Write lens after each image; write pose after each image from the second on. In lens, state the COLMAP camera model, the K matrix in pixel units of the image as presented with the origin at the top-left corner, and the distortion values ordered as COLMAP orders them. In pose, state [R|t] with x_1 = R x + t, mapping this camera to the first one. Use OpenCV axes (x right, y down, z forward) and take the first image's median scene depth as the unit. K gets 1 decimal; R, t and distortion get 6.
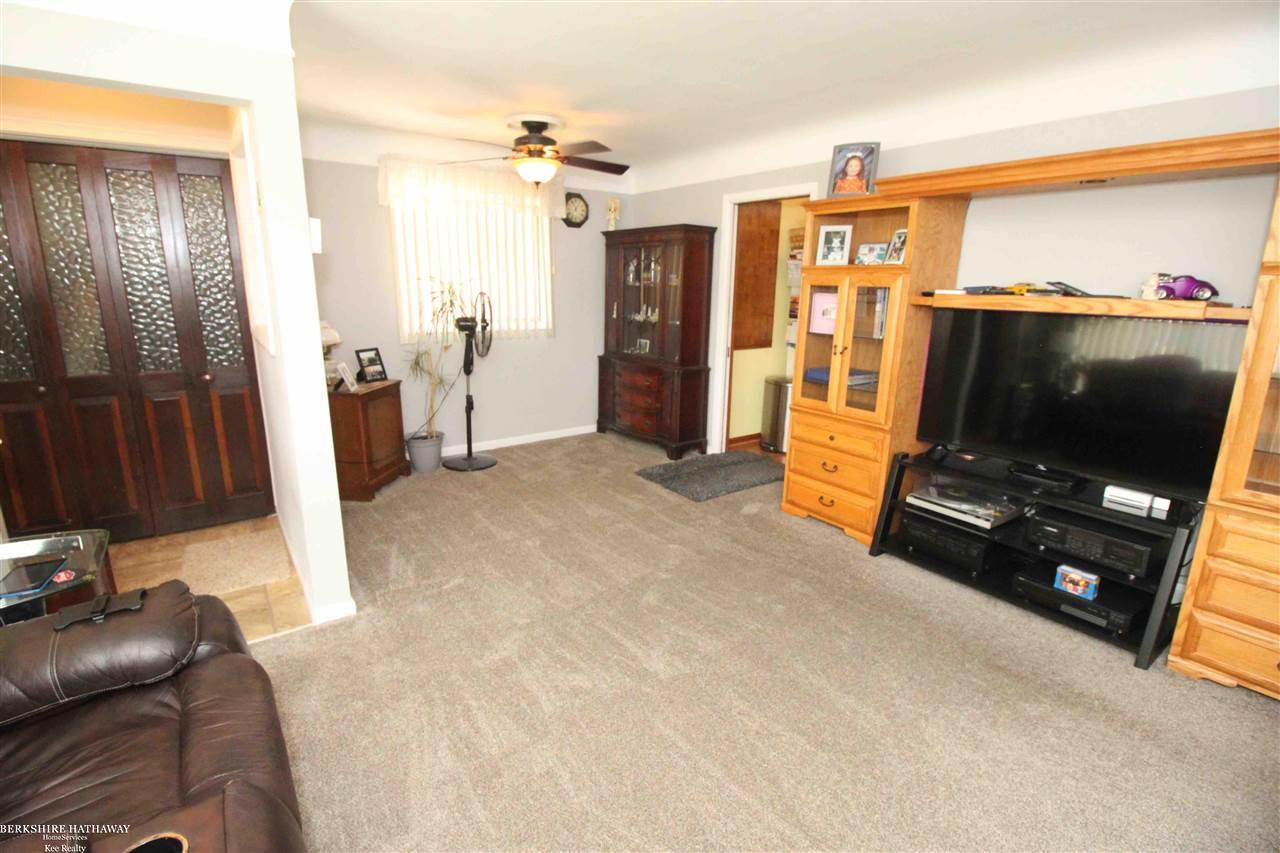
lens RADIAL K [[589.7, 0, 640.0], [0, 589.7, 426.5], [0, 0, 1]] dist [0.001681, -0.013446]
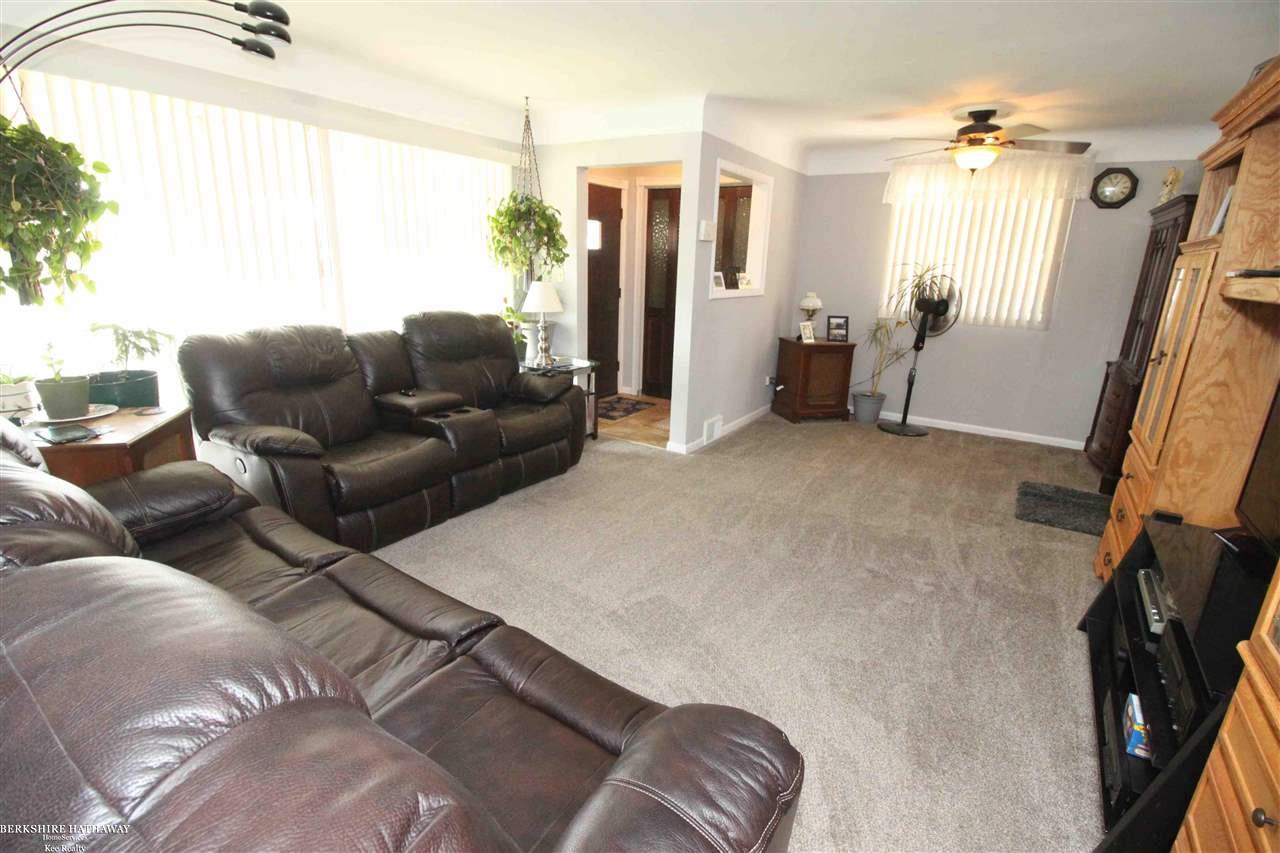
lens RADIAL K [[589.7, 0, 640.0], [0, 589.7, 426.5], [0, 0, 1]] dist [0.001681, -0.013446]
pose [[0.351545, 0.251918, -0.901639, 0.623067], [-0.252578, 0.952921, 0.167767, -0.006557], [0.901454, 0.168757, 0.398624, 0.121806]]
